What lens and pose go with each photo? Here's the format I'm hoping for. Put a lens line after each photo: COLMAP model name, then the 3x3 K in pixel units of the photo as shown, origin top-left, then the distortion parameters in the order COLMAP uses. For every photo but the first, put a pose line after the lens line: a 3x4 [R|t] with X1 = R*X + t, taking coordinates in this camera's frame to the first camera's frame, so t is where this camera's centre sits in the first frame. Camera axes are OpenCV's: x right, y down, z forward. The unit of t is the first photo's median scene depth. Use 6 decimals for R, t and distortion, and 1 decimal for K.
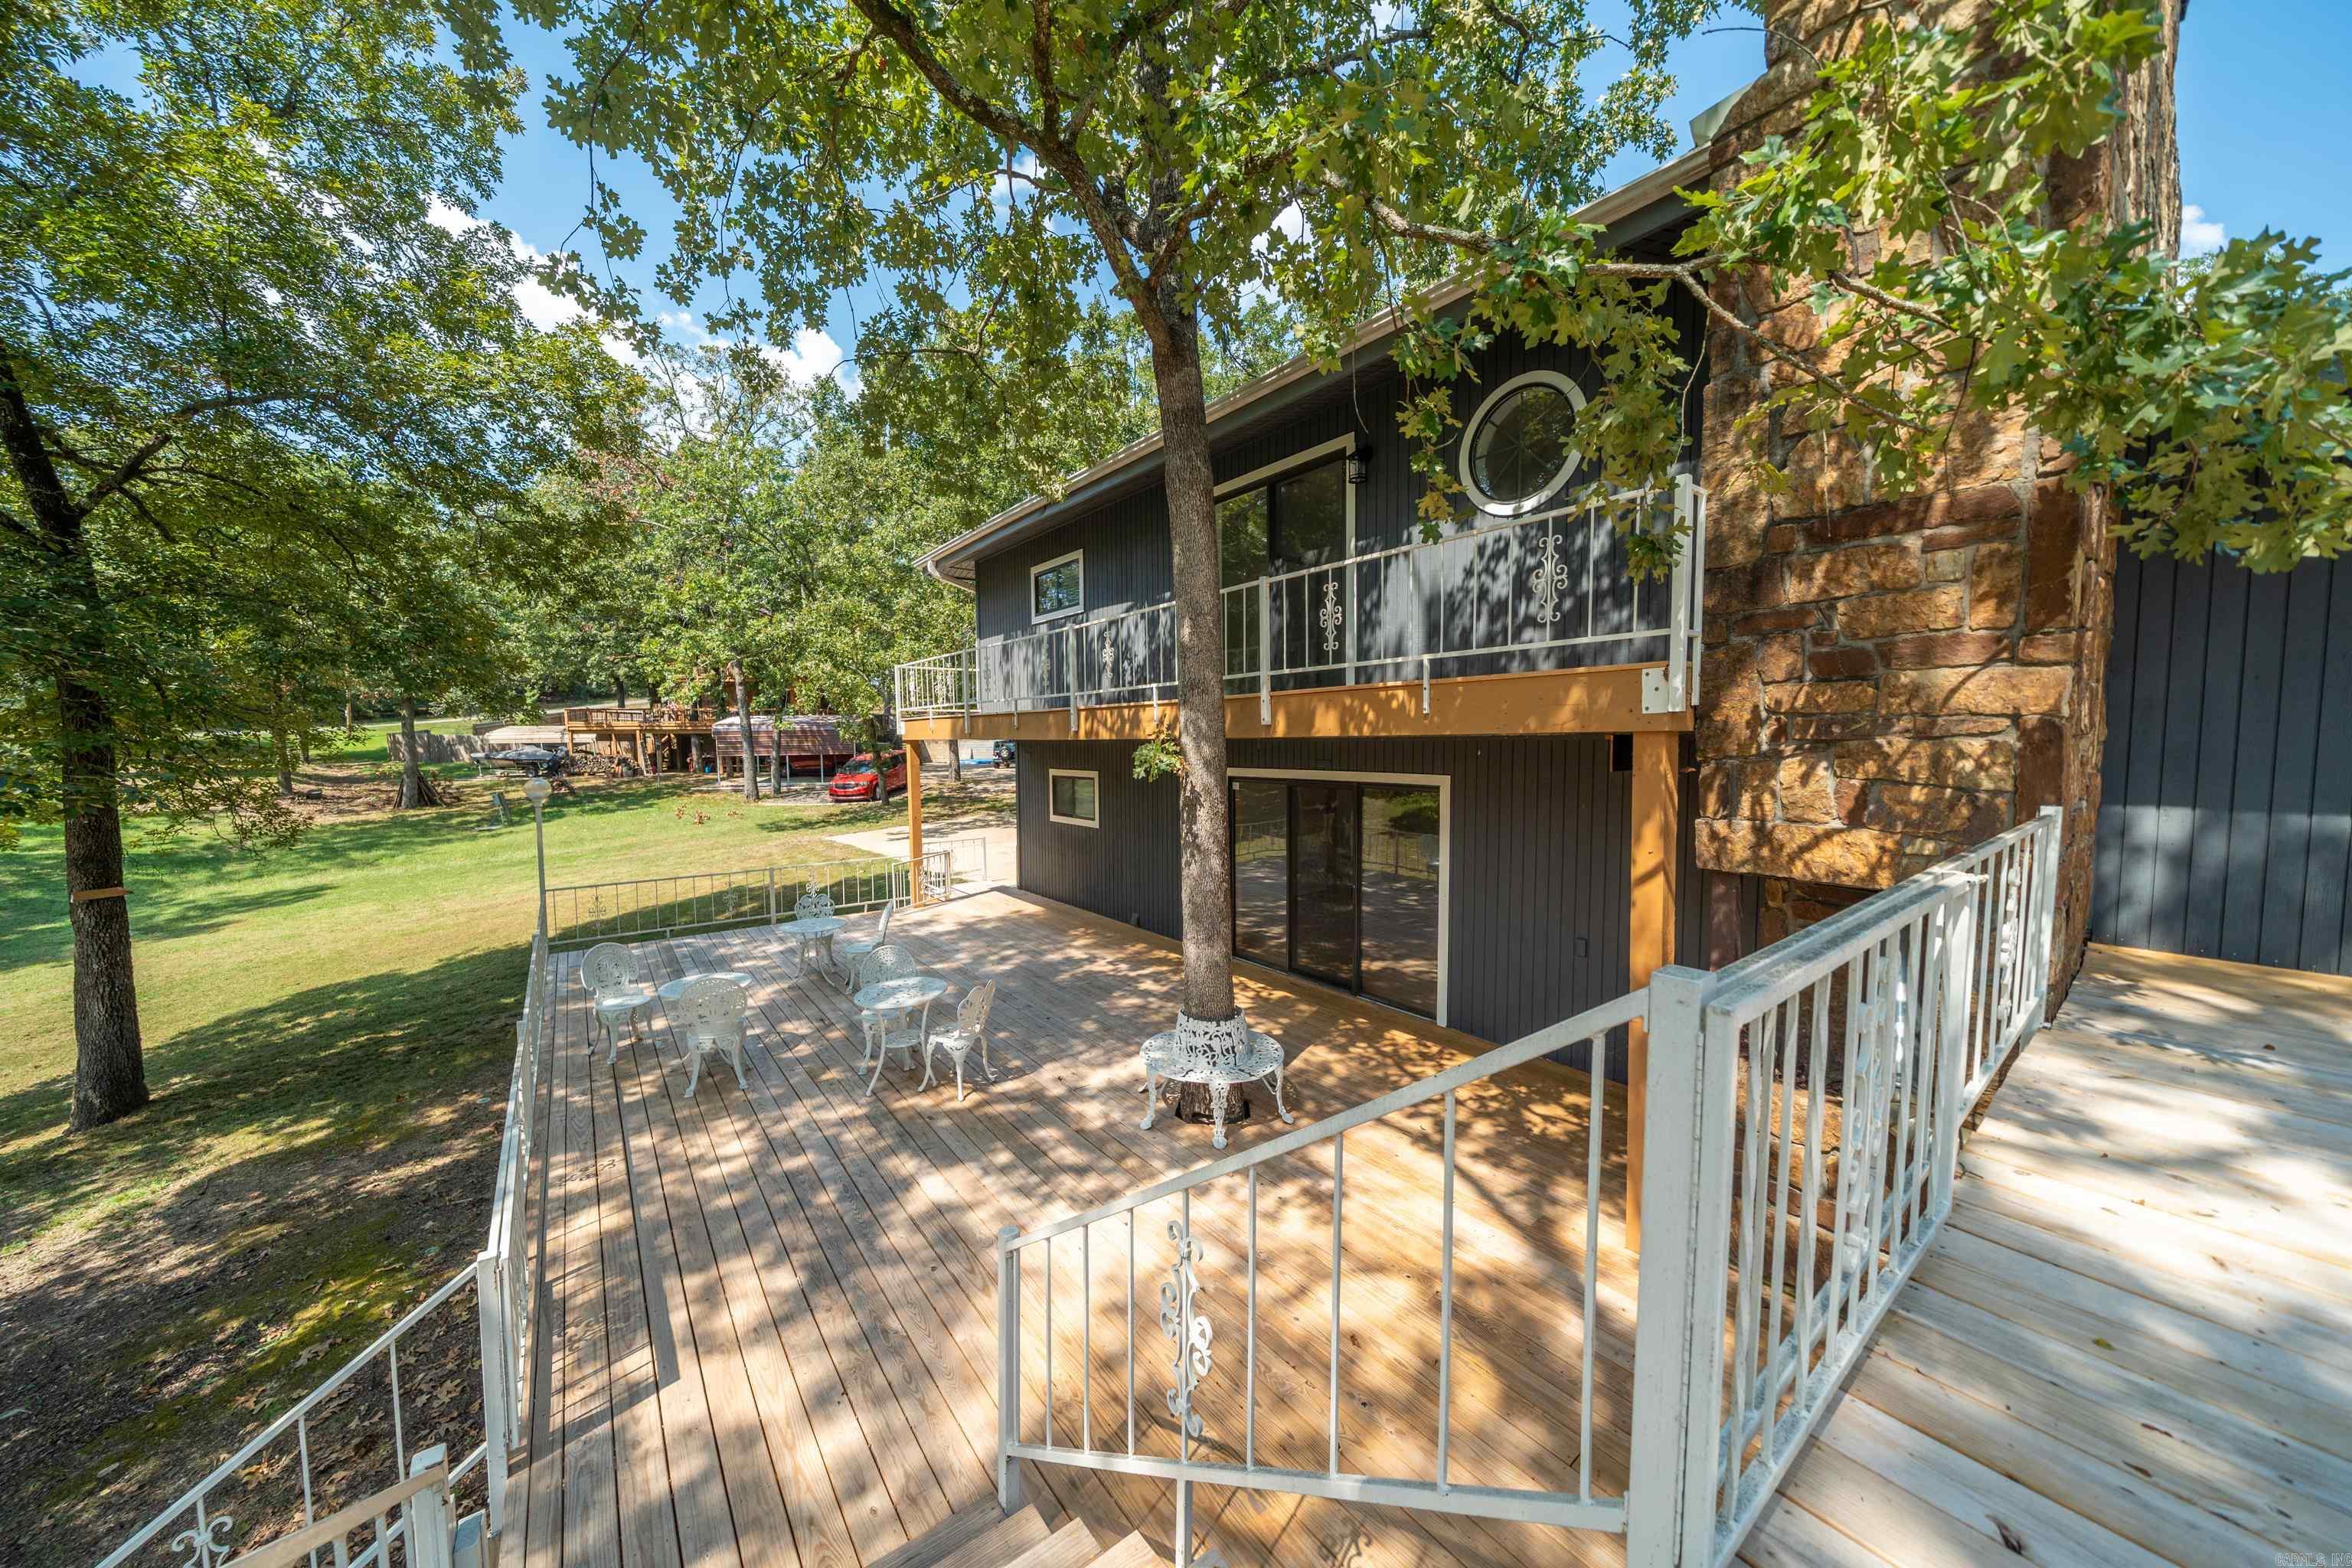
lens RADIAL K [[804.4, 0, 1172.7], [0, 804.4, 787.1], [0, 0, 1]] dist [-0.004657, -0.000218]
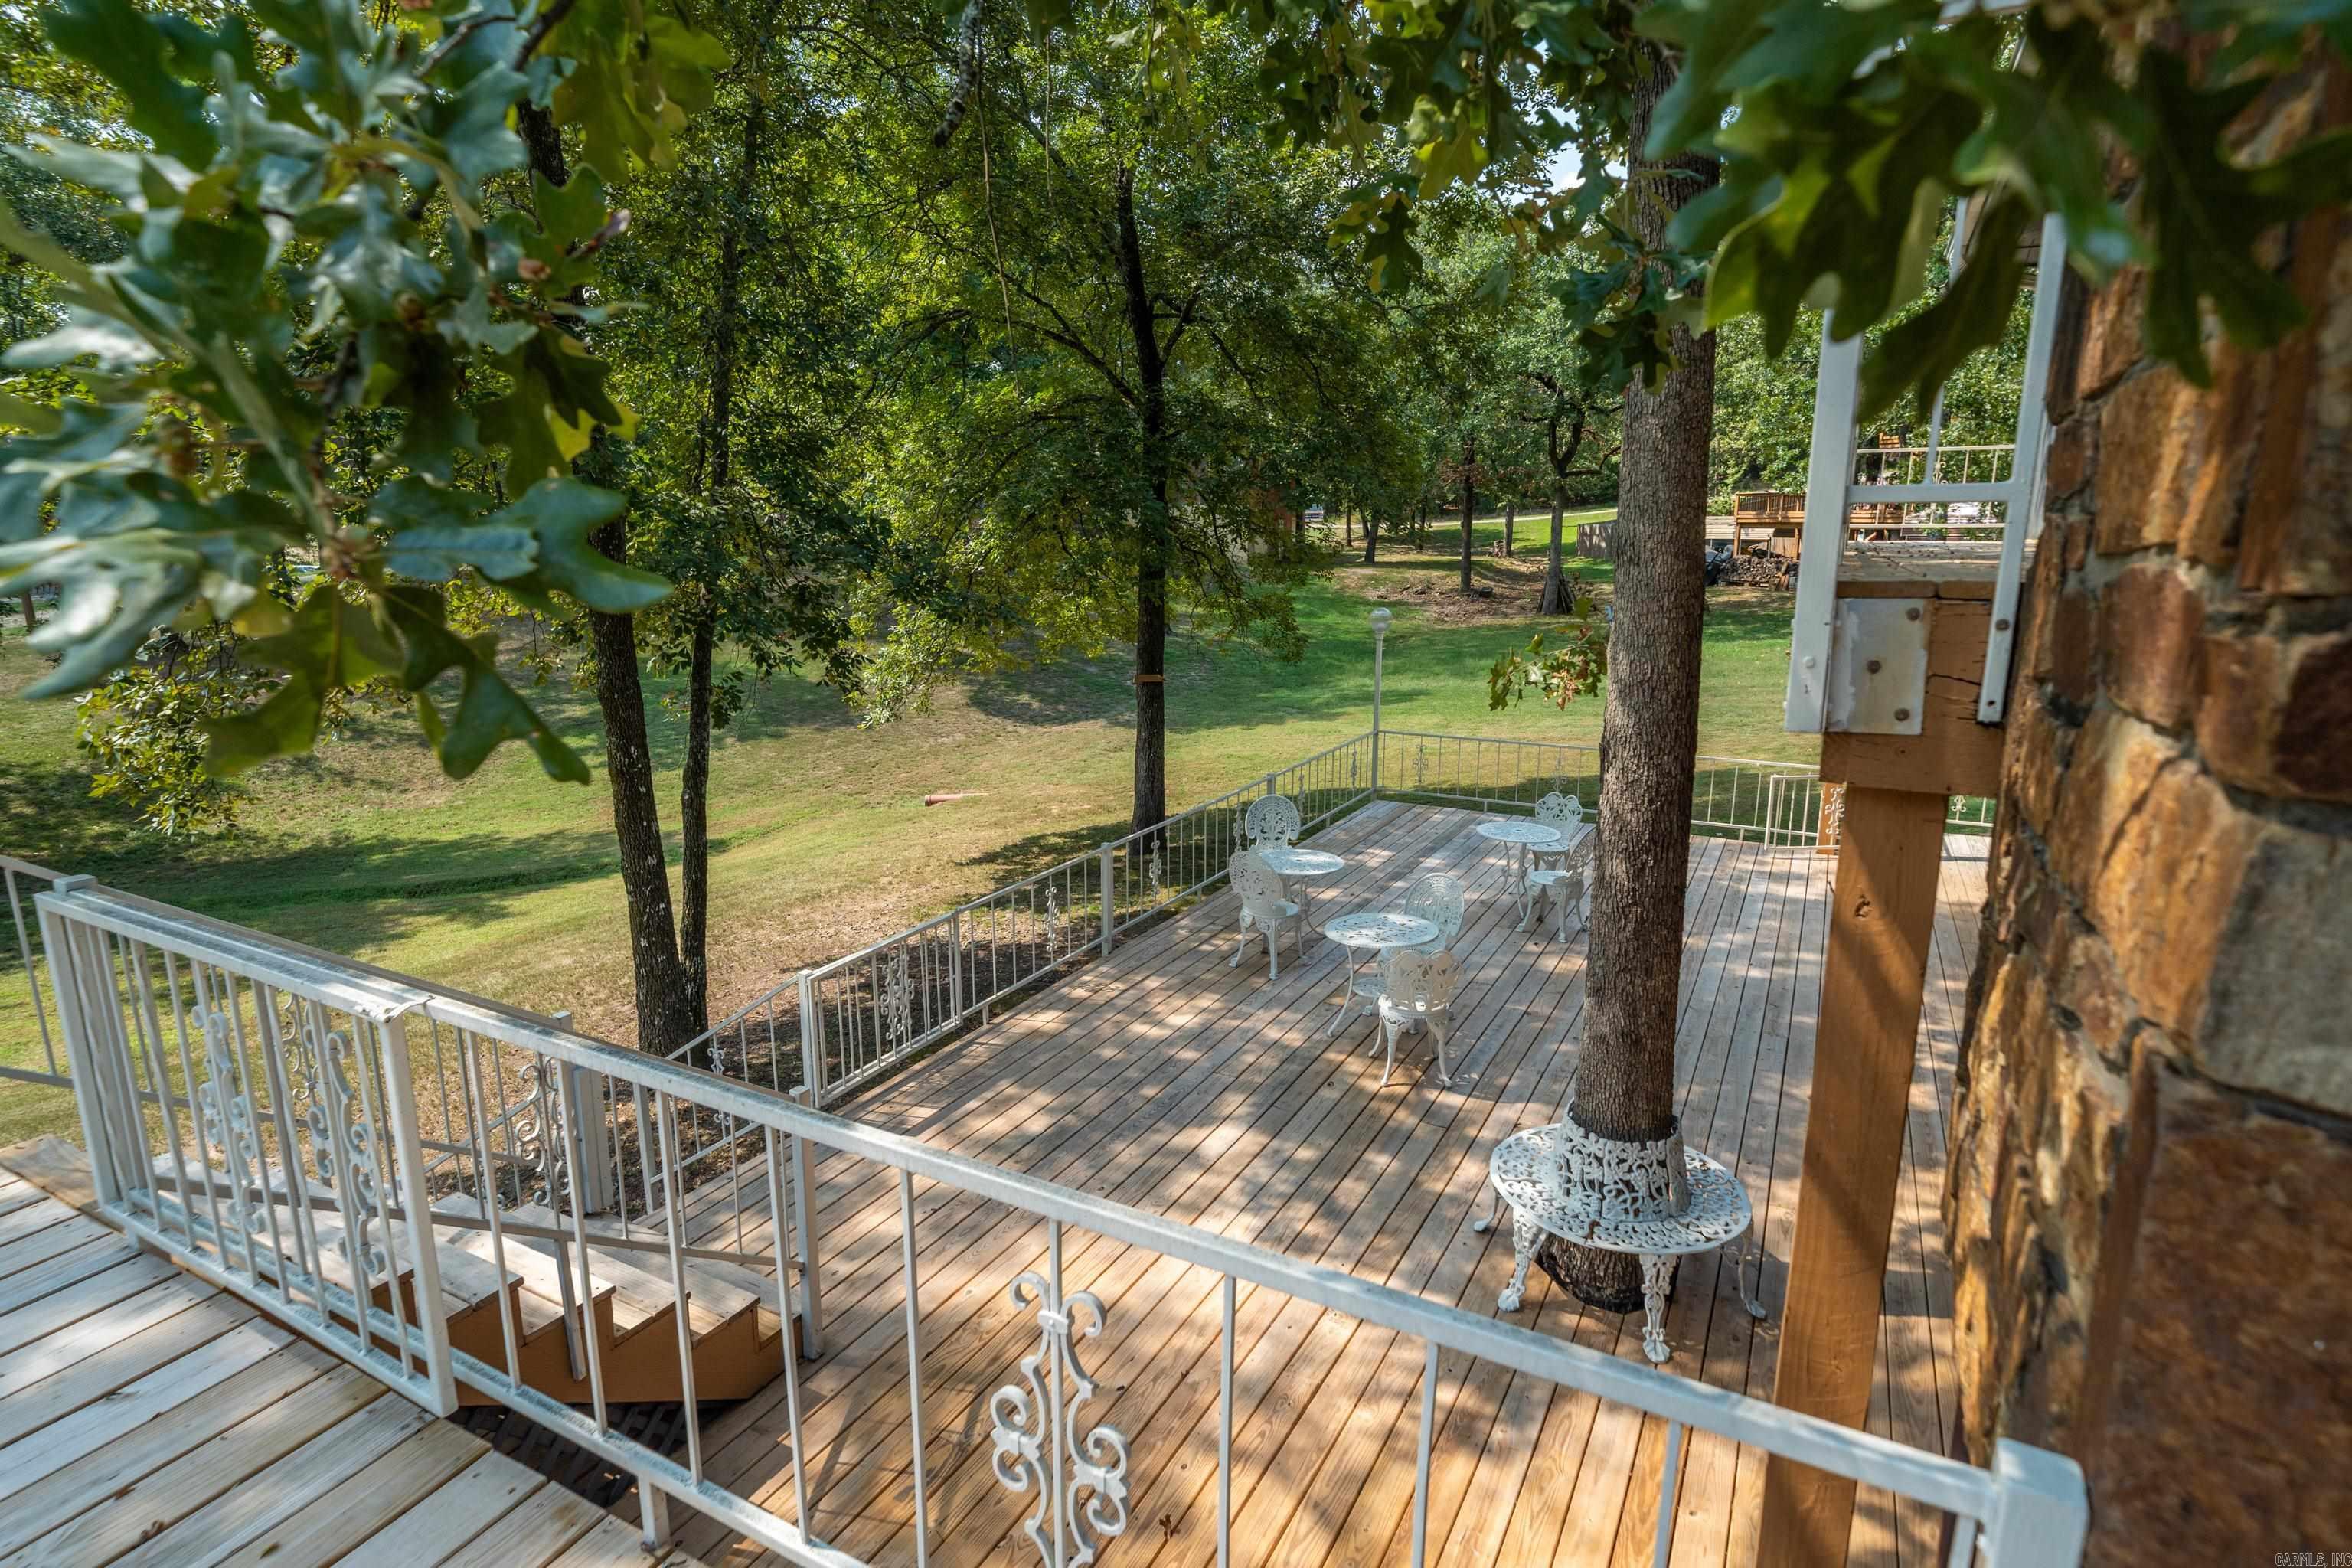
lens RADIAL K [[1219.2, 0, 1166.7], [0, 1219.2, 783.0], [0, 0, 1]] dist [-0.000563, -0.000397]
pose [[0.402211, 0.195505, -0.894429, 0.739956], [-0.060089, 0.980465, 0.187290, -0.115509], [0.913573, -0.021585, 0.406101, 0.393970]]
